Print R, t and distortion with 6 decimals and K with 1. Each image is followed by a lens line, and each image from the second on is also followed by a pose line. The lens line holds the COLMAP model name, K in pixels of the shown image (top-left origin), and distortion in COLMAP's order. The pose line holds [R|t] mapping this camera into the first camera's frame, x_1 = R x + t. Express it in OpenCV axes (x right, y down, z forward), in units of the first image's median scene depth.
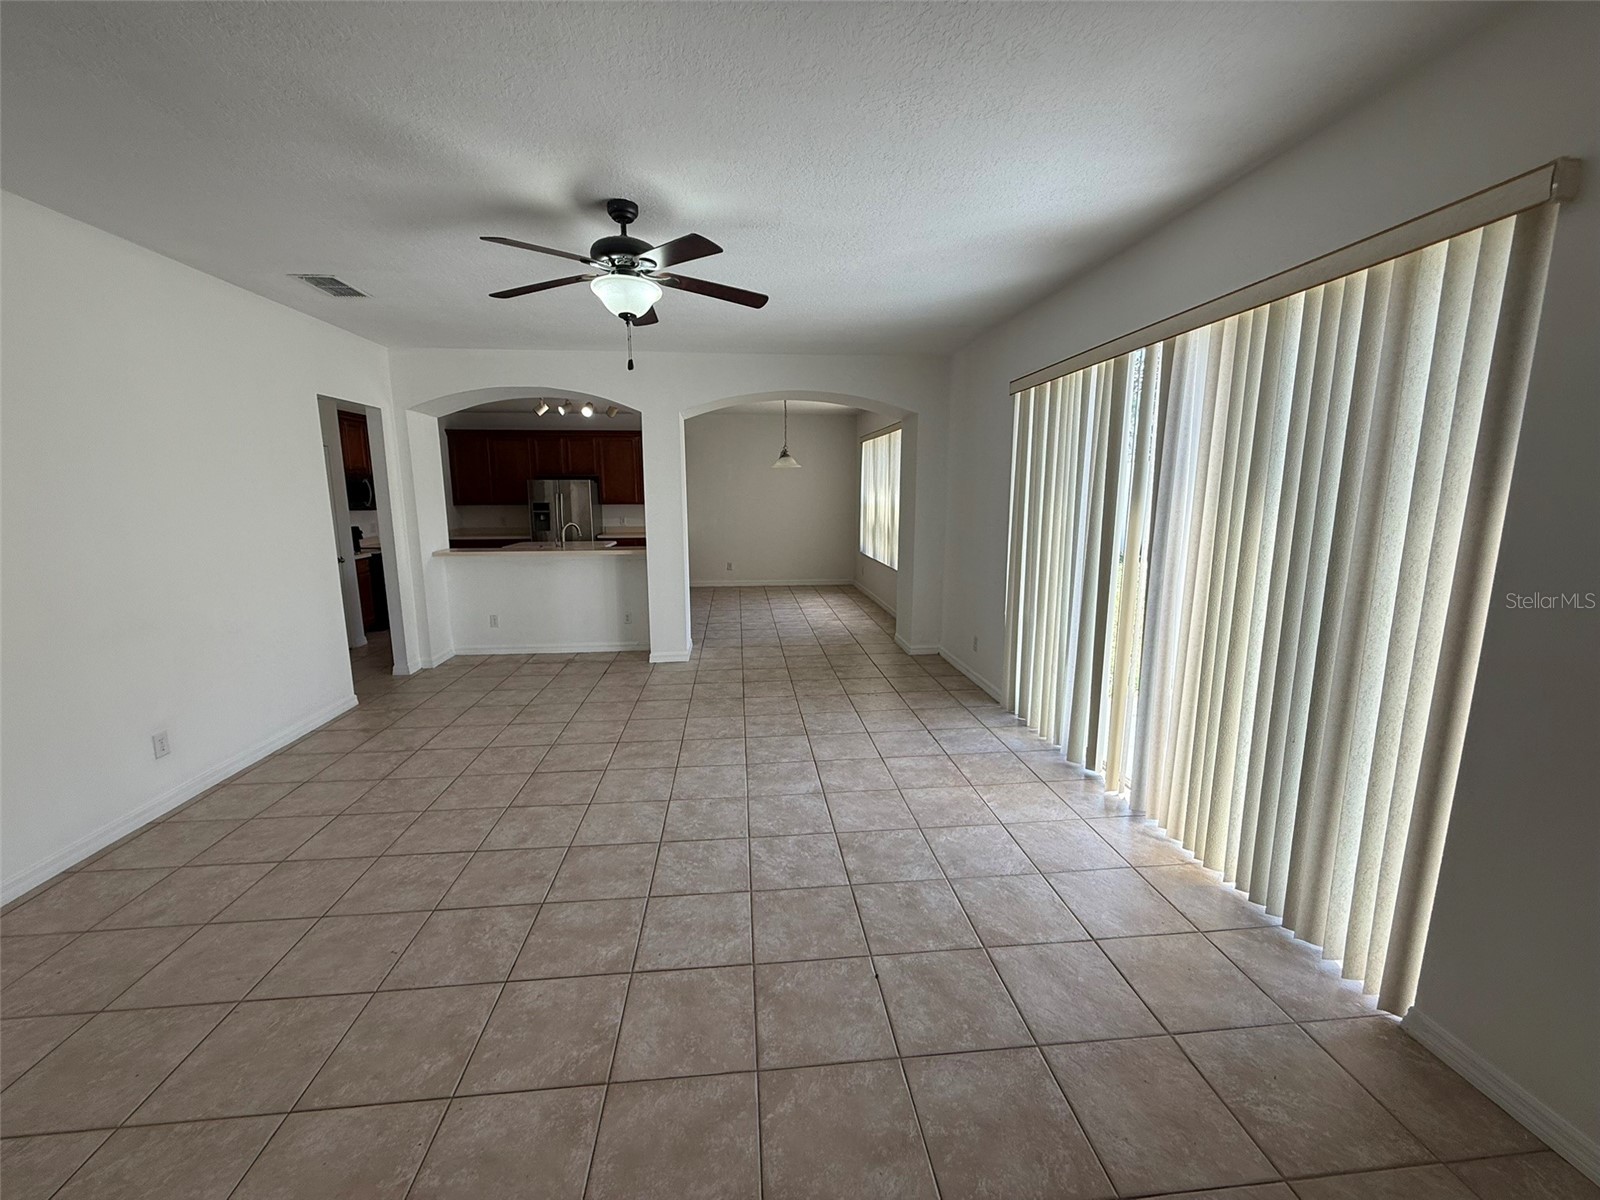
lens RADIAL K [[639.8, 0, 803.4], [0, 639.8, 602.0], [0, 0, 1]] dist [-0.006636, 0.002097]
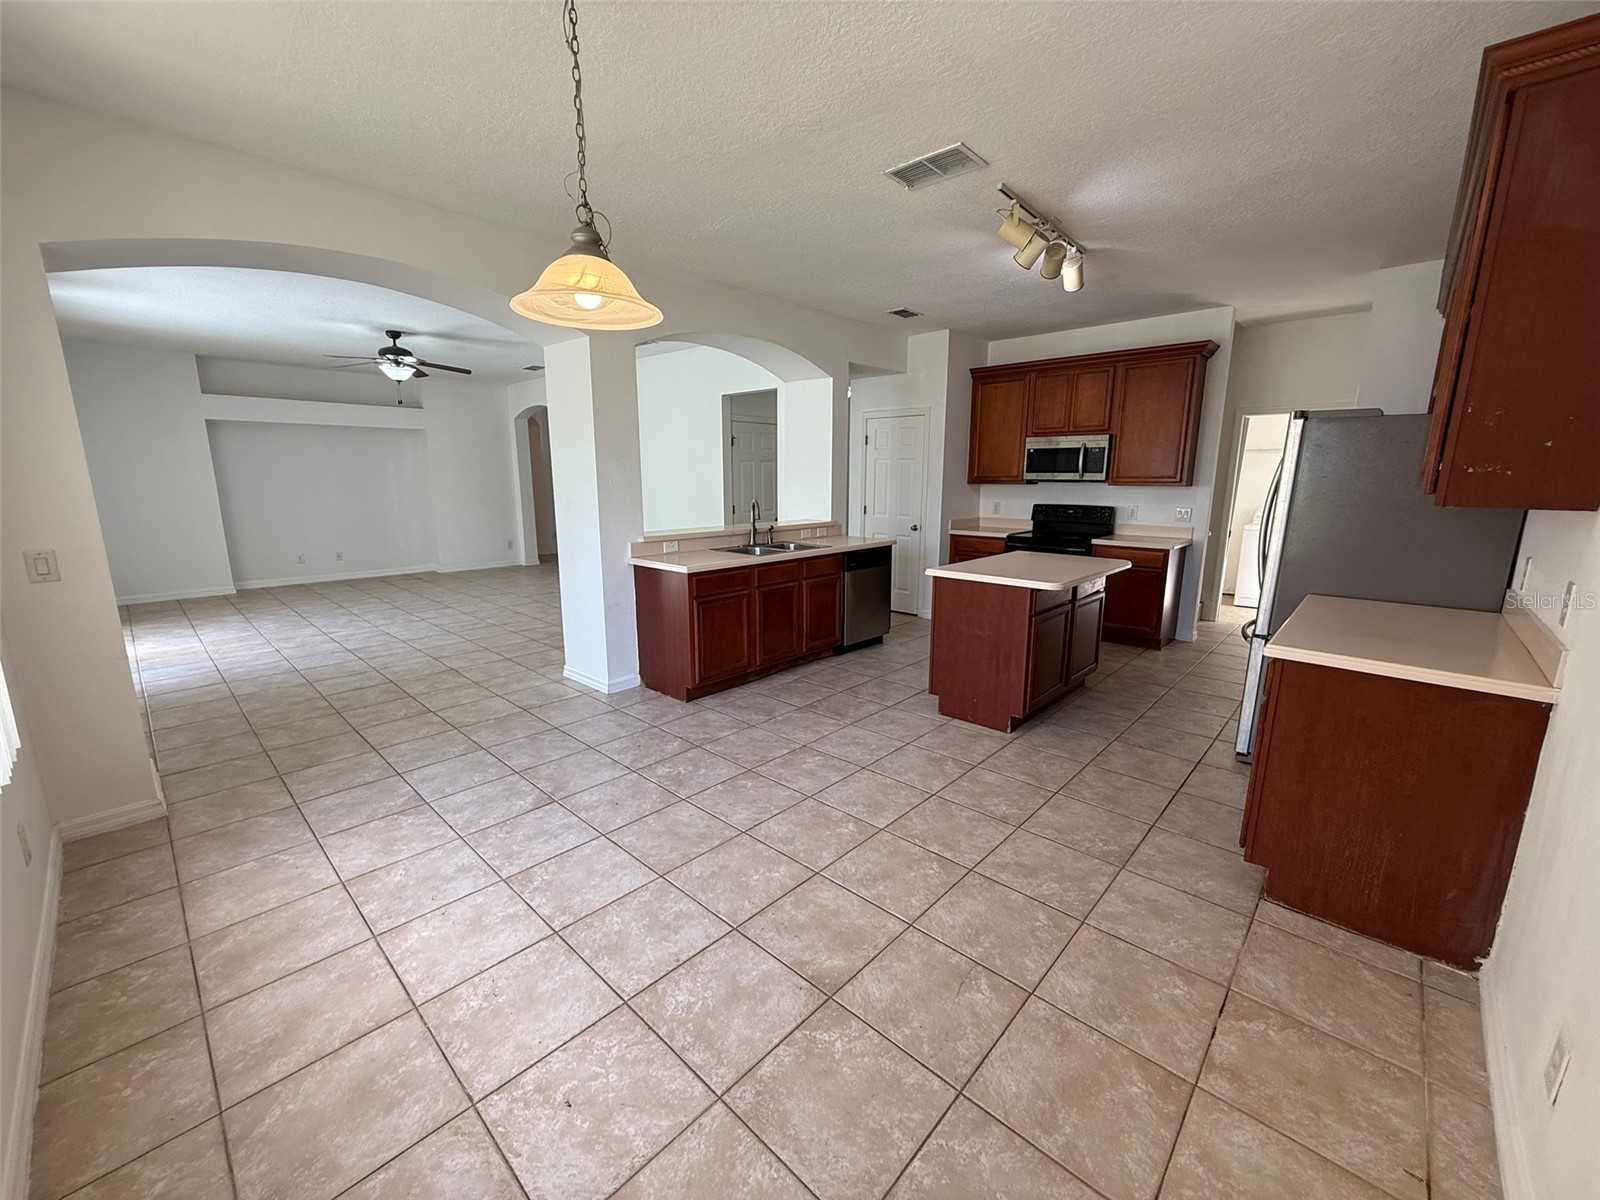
lens RADIAL K [[639.8, 0, 802.8], [0, 639.8, 602.0], [0, 0, 1]] dist [-0.006636, 0.002097]
pose [[-0.753134, 0.131800, -0.644529, 0.102609], [-0.113959, 0.938777, 0.325131, -0.311647], [0.647922, 0.318317, -0.692005, 1.904760]]
